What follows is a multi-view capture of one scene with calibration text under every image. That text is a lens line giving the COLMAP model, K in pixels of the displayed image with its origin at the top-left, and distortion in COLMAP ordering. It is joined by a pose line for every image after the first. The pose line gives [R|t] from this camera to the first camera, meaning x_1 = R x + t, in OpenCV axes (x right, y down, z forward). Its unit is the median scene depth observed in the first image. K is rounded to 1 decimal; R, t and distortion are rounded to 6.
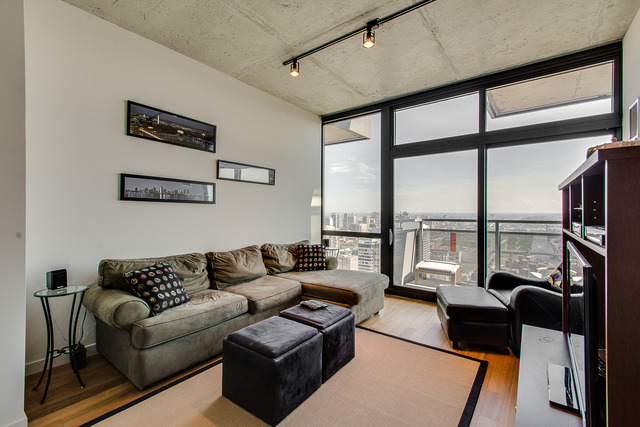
lens RADIAL K [[288.5, 0, 313.7], [0, 288.5, 208.2], [0, 0, 1]] dist [0.009017, -0.002139]
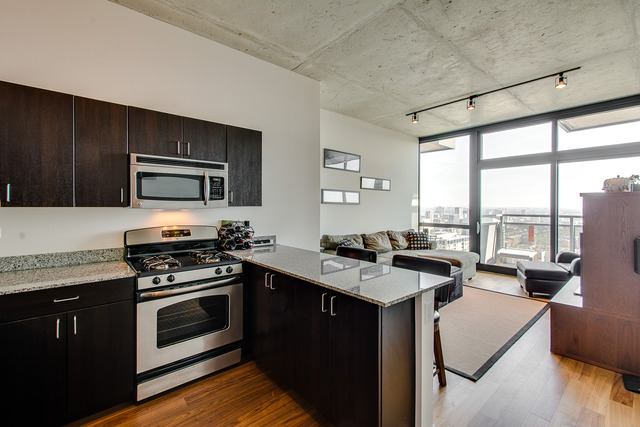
lens RADIAL K [[288.5, 0, 305.2], [0, 288.5, 210.8], [0, 0, 1]] dist [0.009017, -0.002139]
pose [[0.975776, 0.002059, -0.218763, -0.249316], [0.004142, 0.999603, 0.027880, -0.021740], [0.218734, -0.028111, 0.975380, -0.534674]]
